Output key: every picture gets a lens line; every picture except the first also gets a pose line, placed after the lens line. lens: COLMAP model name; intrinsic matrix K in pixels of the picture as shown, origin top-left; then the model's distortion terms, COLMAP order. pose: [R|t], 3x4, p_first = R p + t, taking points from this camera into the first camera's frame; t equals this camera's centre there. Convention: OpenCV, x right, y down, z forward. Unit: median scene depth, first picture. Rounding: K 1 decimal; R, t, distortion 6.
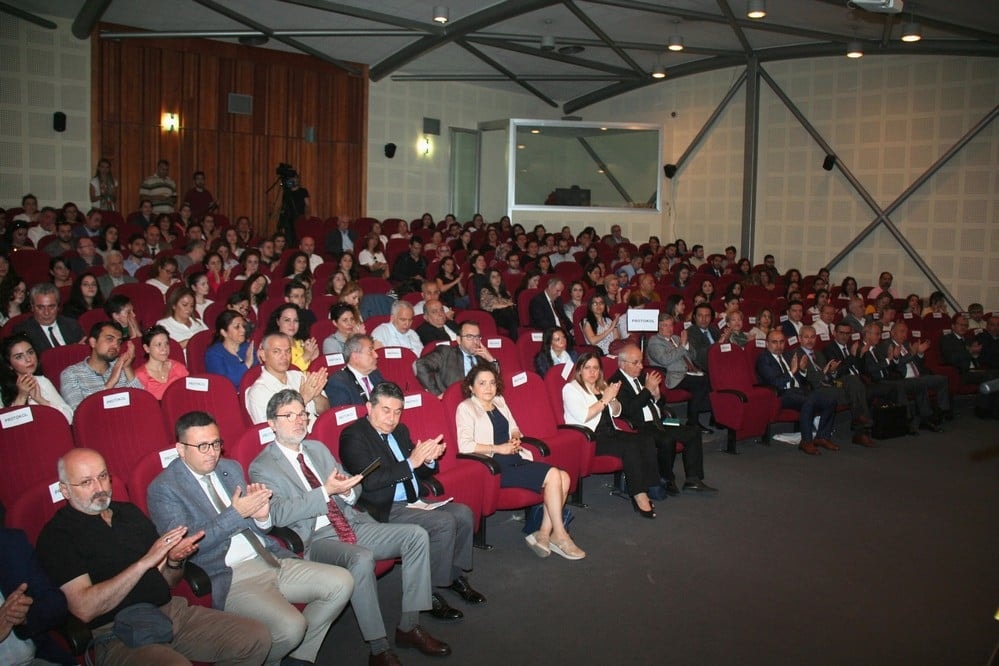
lens RADIAL K [[842.4, 0, 500.8], [0, 842.4, 338.5], [0, 0, 1]] dist [-0.194195, 0.161963]
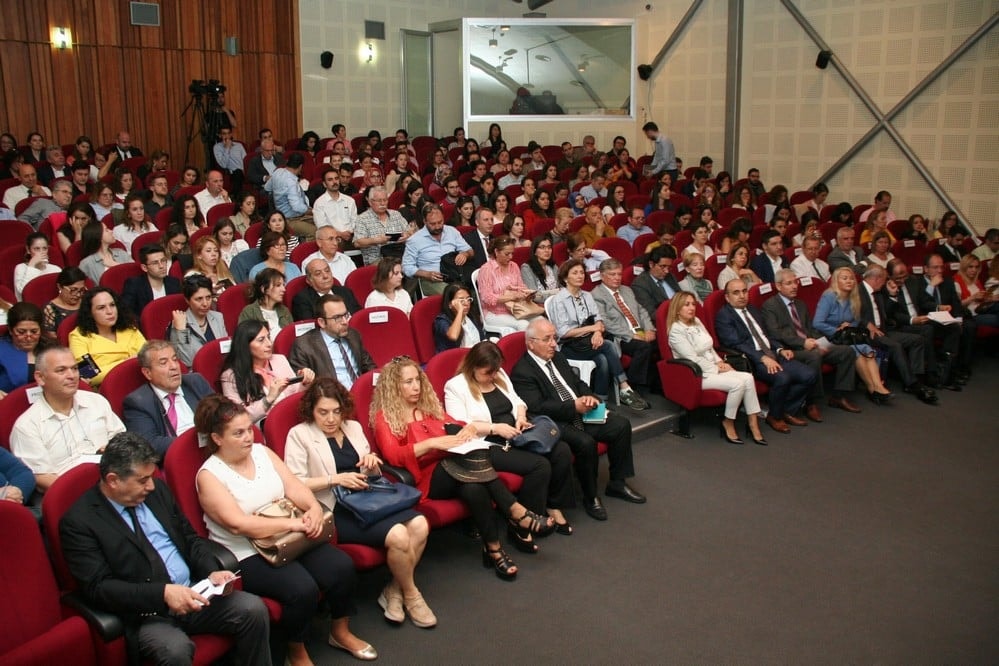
lens RADIAL K [[845.7, 0, 498.7], [0, 845.7, 330.4], [0, 0, 1]] dist [-0.189759, 0.163364]
pose [[0.999595, -0.026756, -0.009658, 0.055991], [0.027654, 0.993594, 0.109571, -0.032384], [0.006665, -0.109794, 0.993932, 0.100132]]
